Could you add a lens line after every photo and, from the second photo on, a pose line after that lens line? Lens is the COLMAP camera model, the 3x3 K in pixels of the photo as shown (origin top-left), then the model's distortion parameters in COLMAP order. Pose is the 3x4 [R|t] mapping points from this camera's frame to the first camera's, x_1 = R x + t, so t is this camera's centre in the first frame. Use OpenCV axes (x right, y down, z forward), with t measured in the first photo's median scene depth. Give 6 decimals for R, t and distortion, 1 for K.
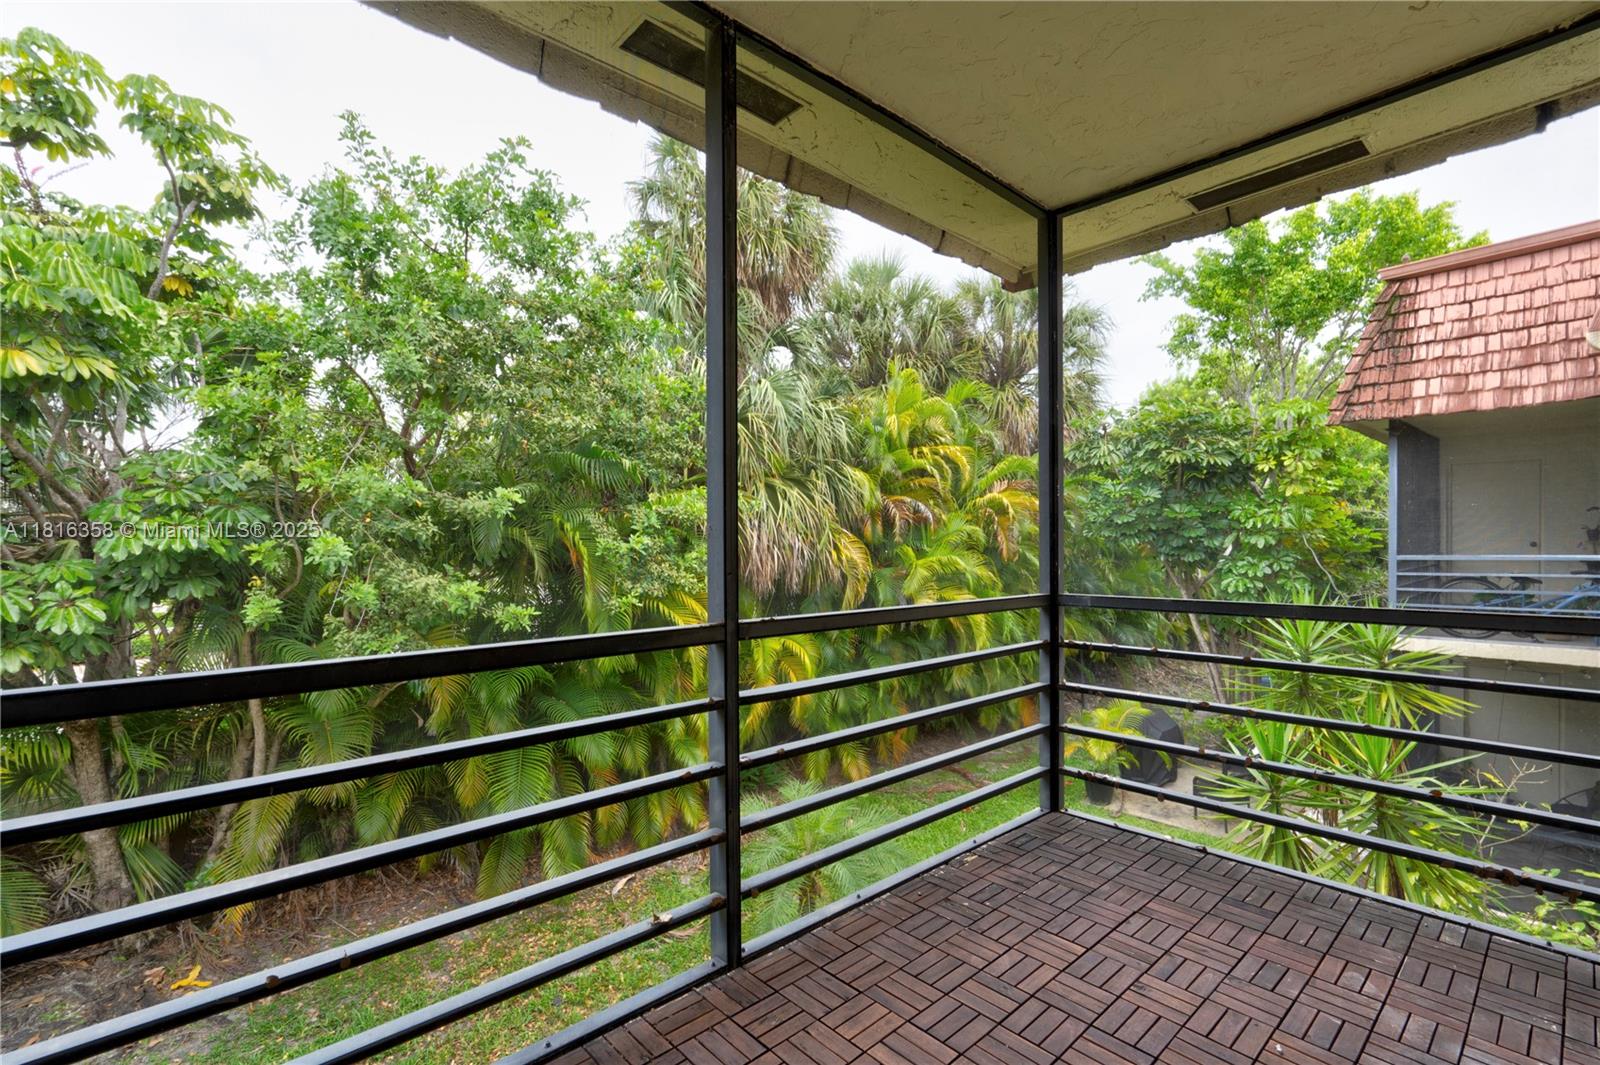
lens RADIAL K [[737.2, 0, 808.5], [0, 737.2, 537.5], [0, 0, 1]] dist [0.000476, 0.000600]
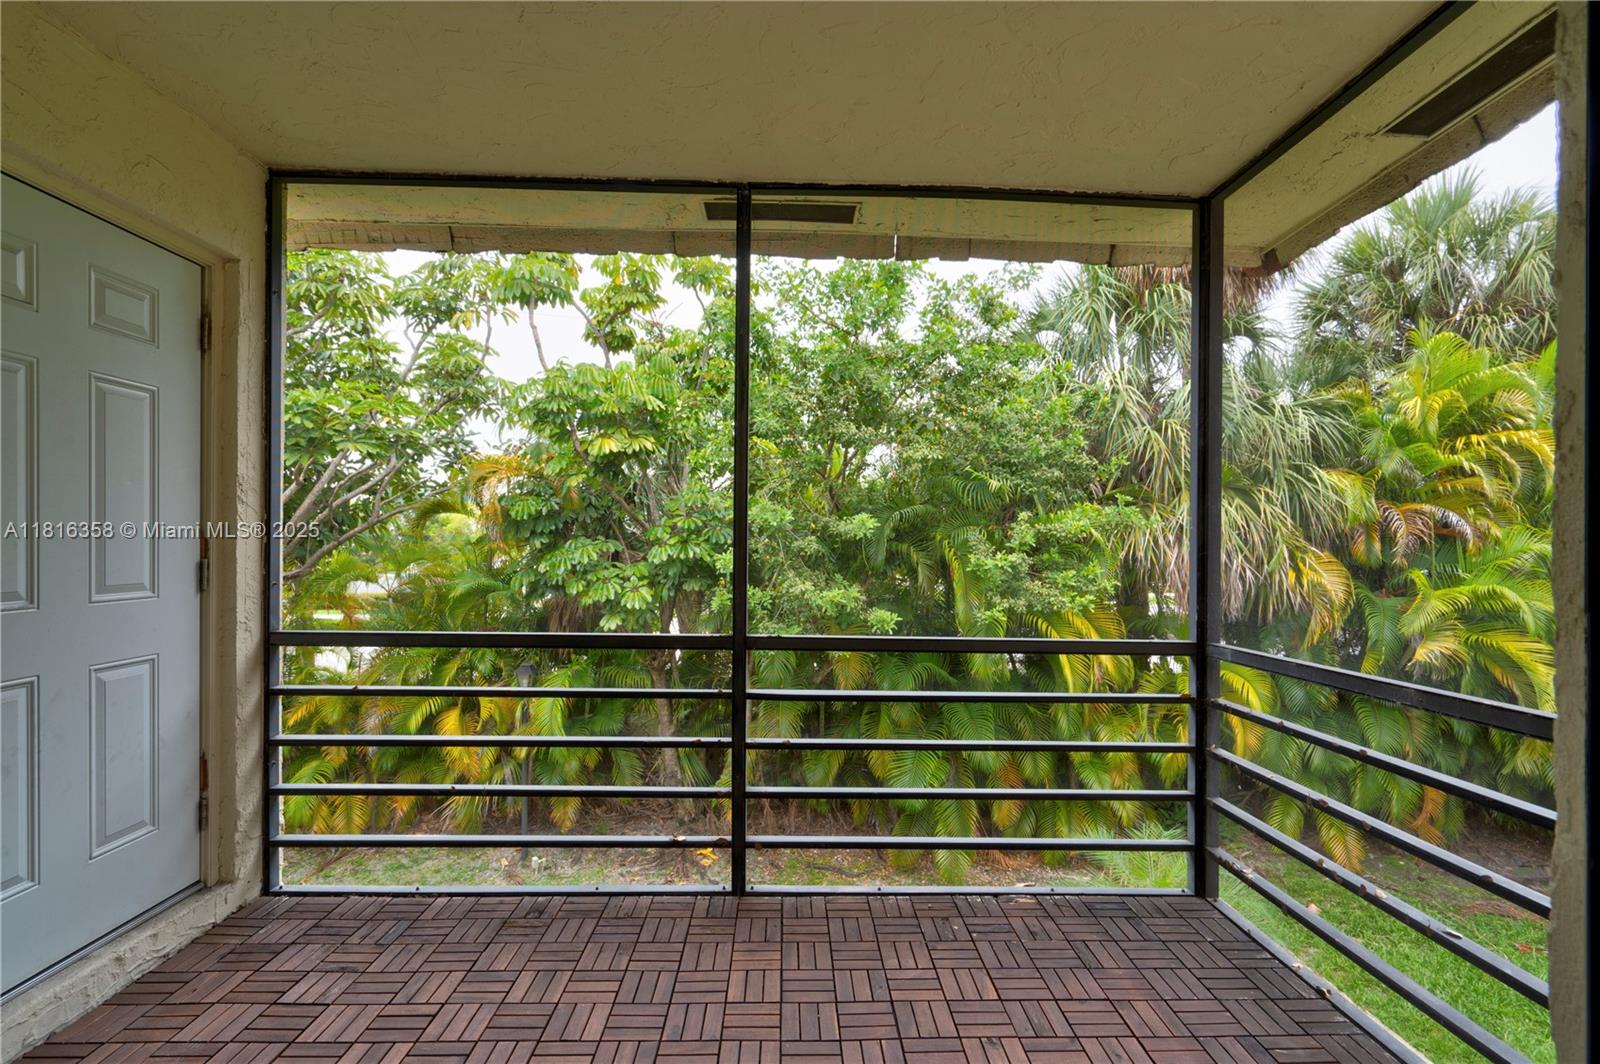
lens RADIAL K [[737.2, 0, 809.2], [0, 737.2, 537.6], [0, 0, 1]] dist [0.000476, 0.000600]
pose [[0.753259, 0.006410, -0.657693, 0.270979], [-0.012619, 0.999909, -0.004707, -0.017565], [0.657603, 0.011845, 0.753272, 0.025383]]
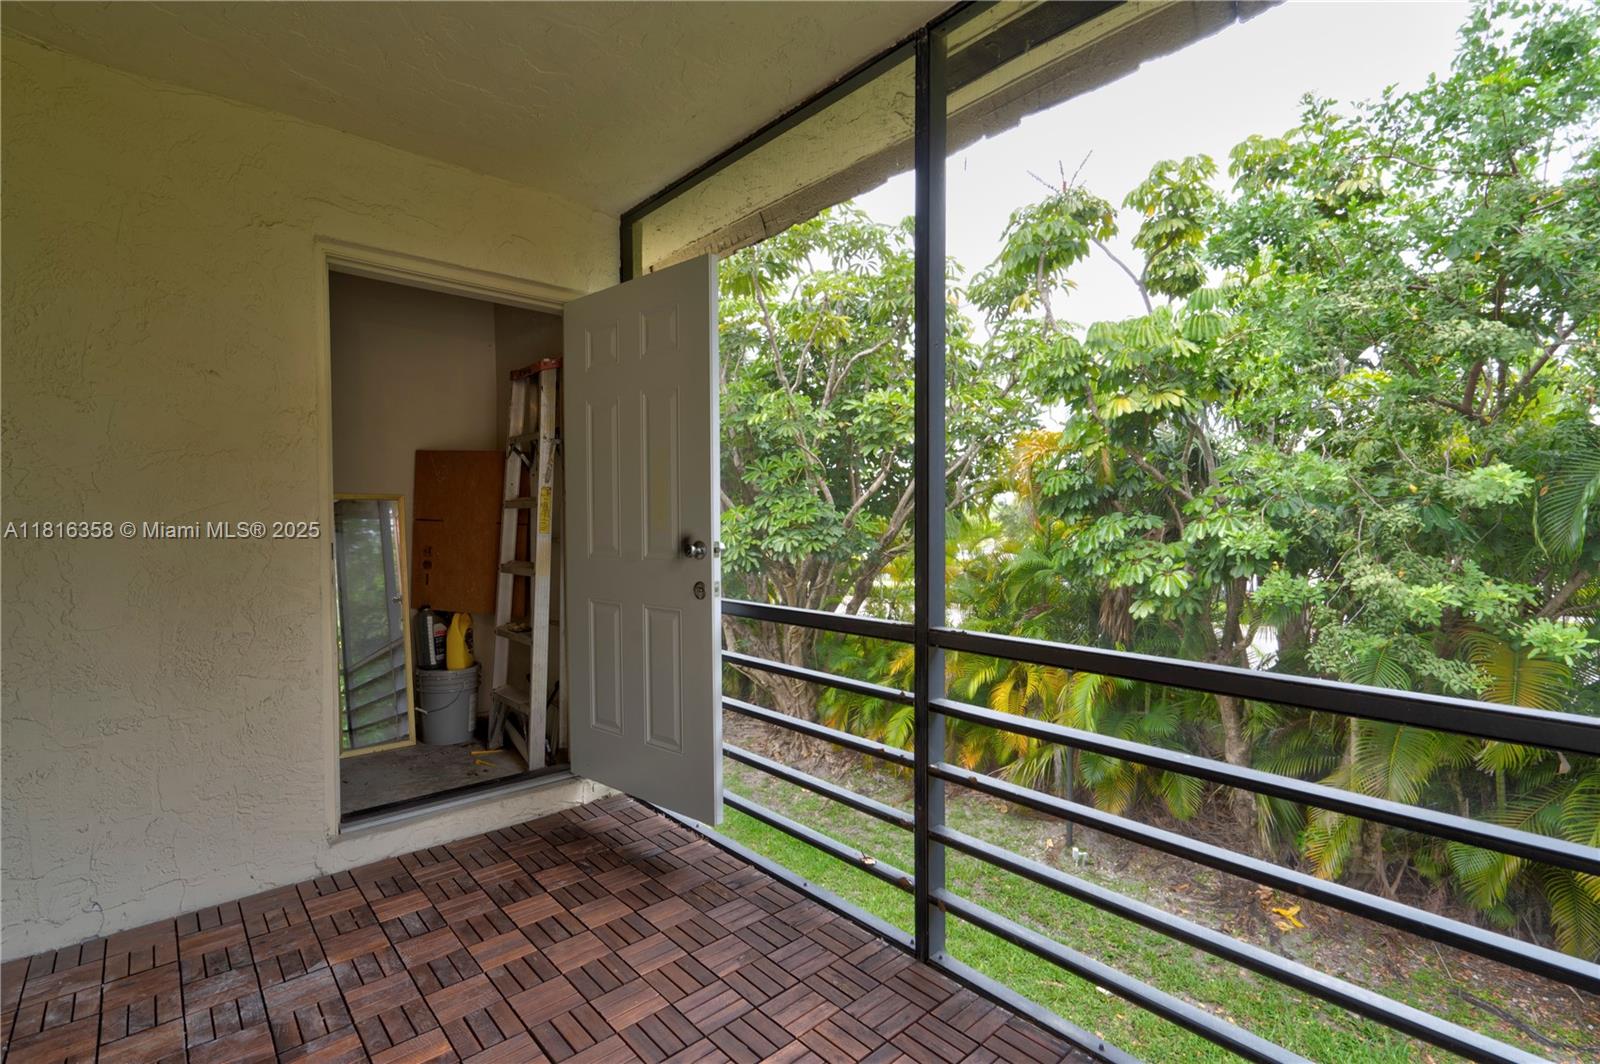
lens RADIAL K [[737.2, 0, 810.2], [0, 737.2, 538.5], [0, 0, 1]] dist [0.000476, 0.000600]
pose [[-0.004486, 0.027855, -0.999602, 0.288797], [0.001185, 0.999611, 0.027849, -0.011444], [0.999989, -0.001059, -0.004517, 0.267360]]
